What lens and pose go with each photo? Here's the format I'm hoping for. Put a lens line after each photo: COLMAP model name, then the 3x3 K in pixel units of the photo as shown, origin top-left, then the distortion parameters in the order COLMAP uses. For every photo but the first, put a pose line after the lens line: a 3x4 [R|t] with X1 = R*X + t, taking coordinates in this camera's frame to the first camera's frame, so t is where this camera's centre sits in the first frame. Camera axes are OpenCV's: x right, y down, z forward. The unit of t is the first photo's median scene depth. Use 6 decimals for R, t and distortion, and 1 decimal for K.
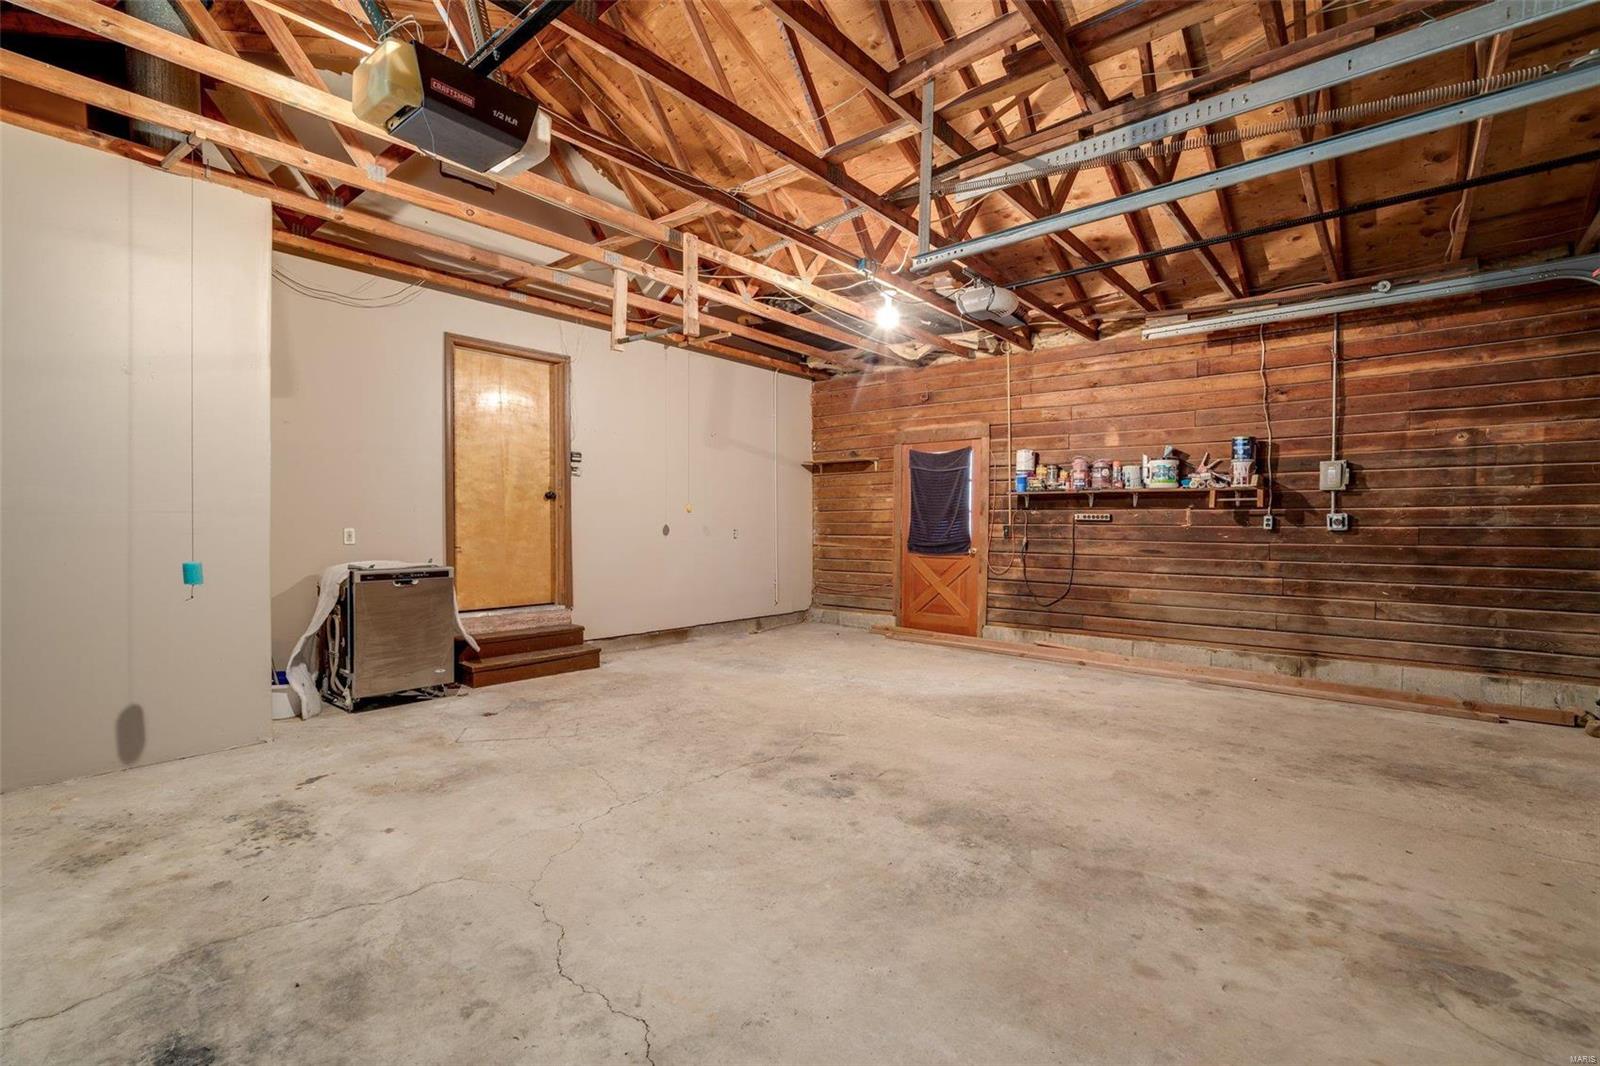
lens RADIAL K [[723.8, 0, 803.4], [0, 723.8, 536.1], [0, 0, 1]] dist [-0.024502, 0.006665]
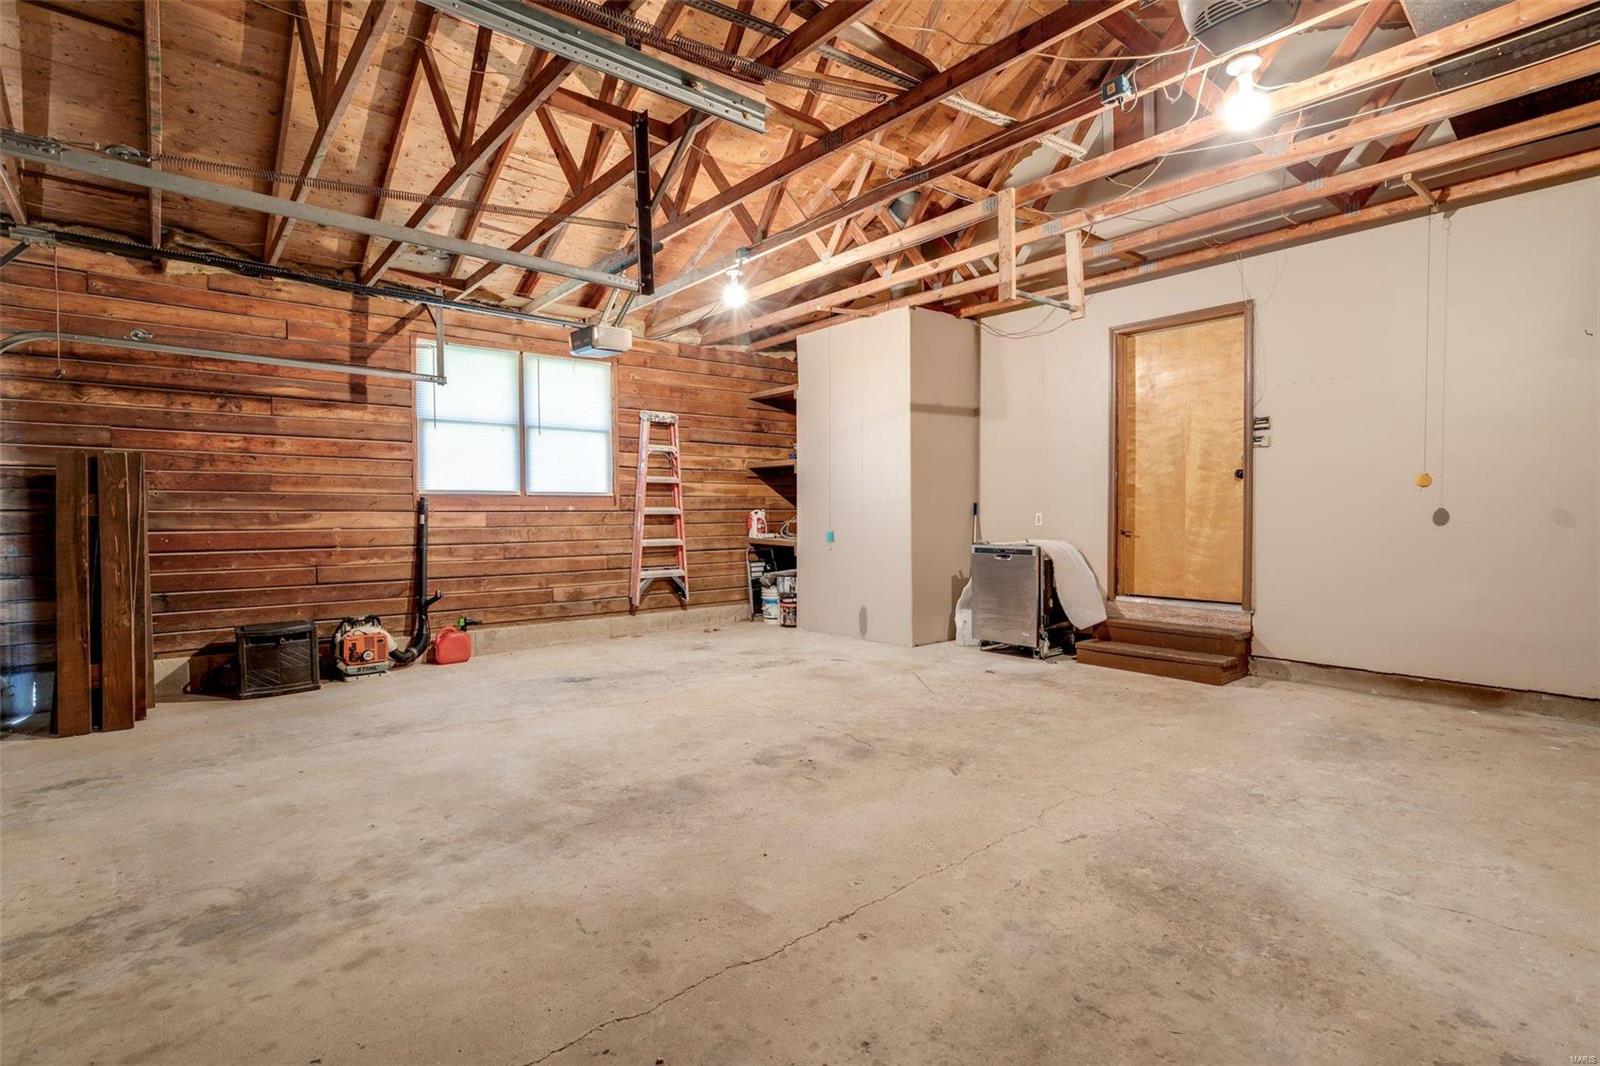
lens RADIAL K [[779.8, 0, 807.0], [0, 779.8, 526.7], [0, 0, 1]] dist [-0.010785, 0.002036]
pose [[-0.168343, 0.017243, -0.985578, 1.151719], [-0.011507, 0.999744, 0.019457, -0.012721], [0.985661, 0.014617, -0.168102, 1.229920]]
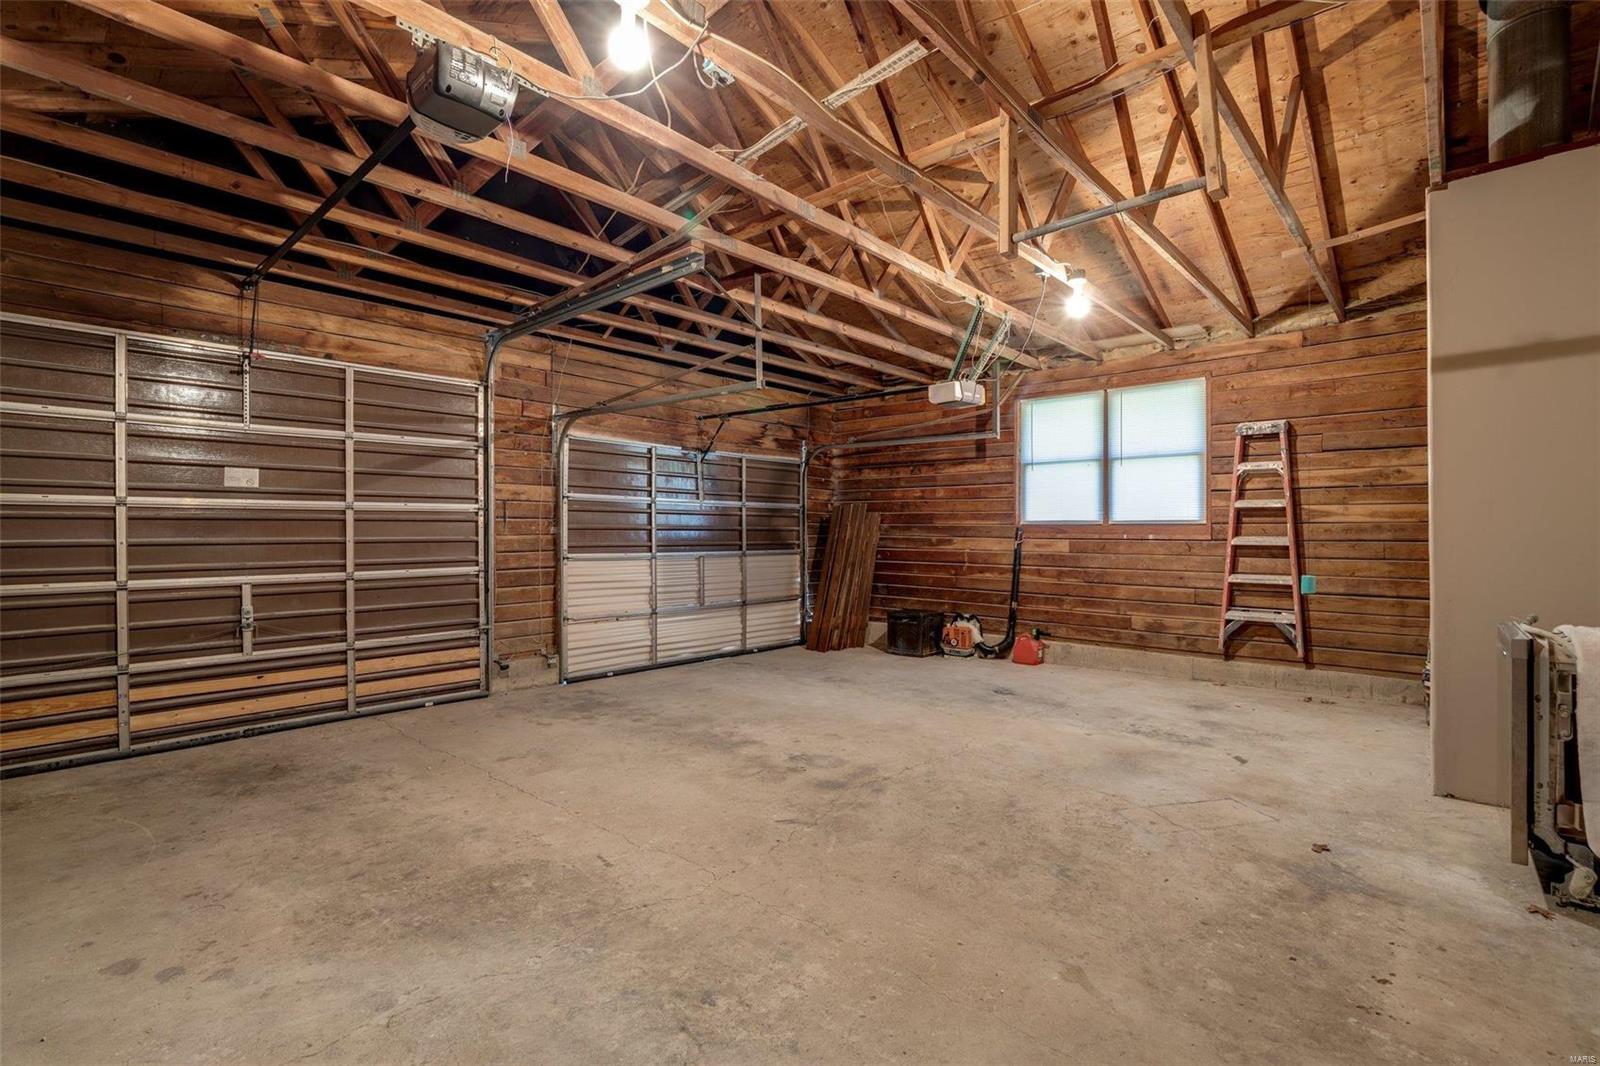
lens RADIAL K [[723.8, 0, 806.7], [0, 723.8, 533.5], [0, 0, 1]] dist [-0.024502, 0.006665]
pose [[-0.999416, -0.005346, 0.033753, 0.000349], [-0.004704, 0.999807, 0.019064, -0.056565], [-0.033848, 0.018894, -0.999248, 2.207979]]
